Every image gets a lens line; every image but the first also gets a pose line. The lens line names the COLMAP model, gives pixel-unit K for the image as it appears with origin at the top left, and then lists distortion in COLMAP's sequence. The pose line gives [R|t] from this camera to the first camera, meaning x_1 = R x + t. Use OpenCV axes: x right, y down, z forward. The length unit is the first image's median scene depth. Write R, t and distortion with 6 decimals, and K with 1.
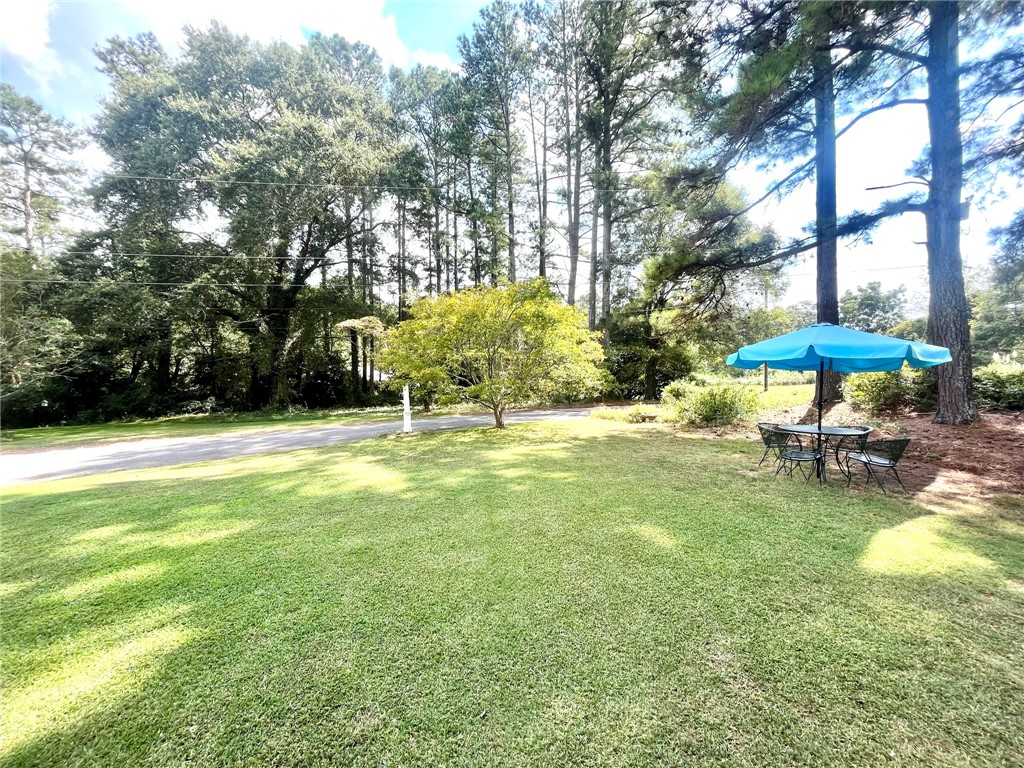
lens RADIAL K [[410.0, 0, 513.1], [0, 410.0, 383.7], [0, 0, 1]] dist [0.000538, 0.000077]
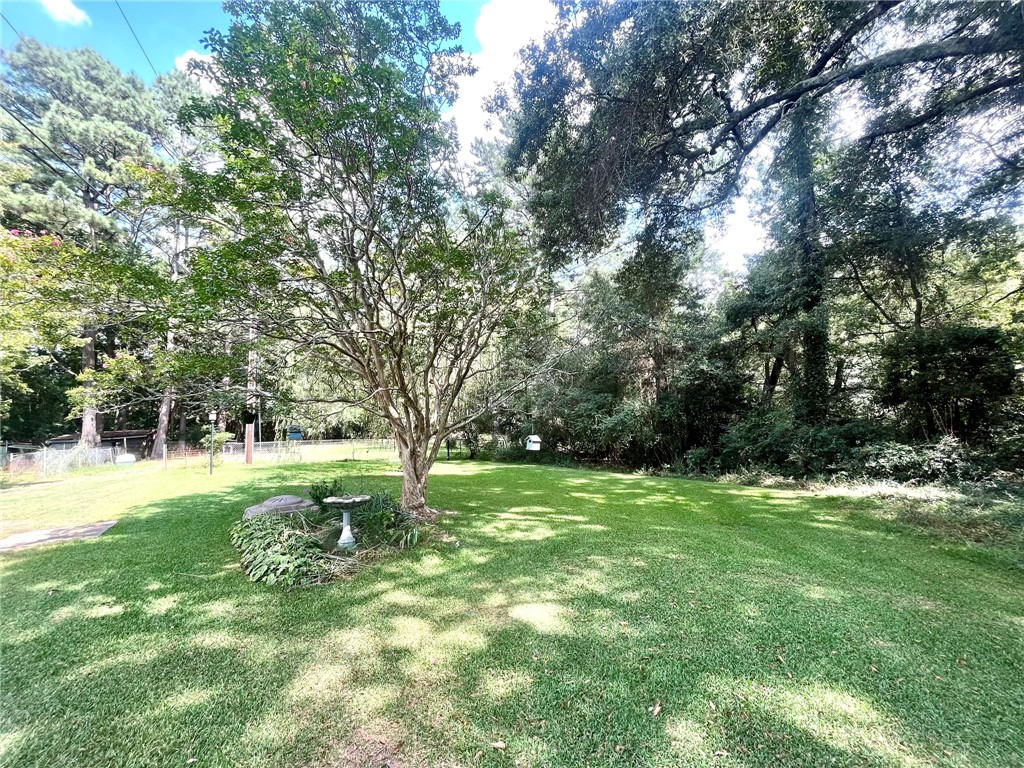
lens RADIAL K [[410.0, 0, 512.9], [0, 410.0, 382.1], [0, 0, 1]] dist [0.000538, 0.000077]
pose [[0.229748, -0.079196, -0.970023, -0.462334], [-0.000618, 0.996672, -0.081519, 0.014042], [0.973250, 0.019329, 0.228934, 0.538315]]
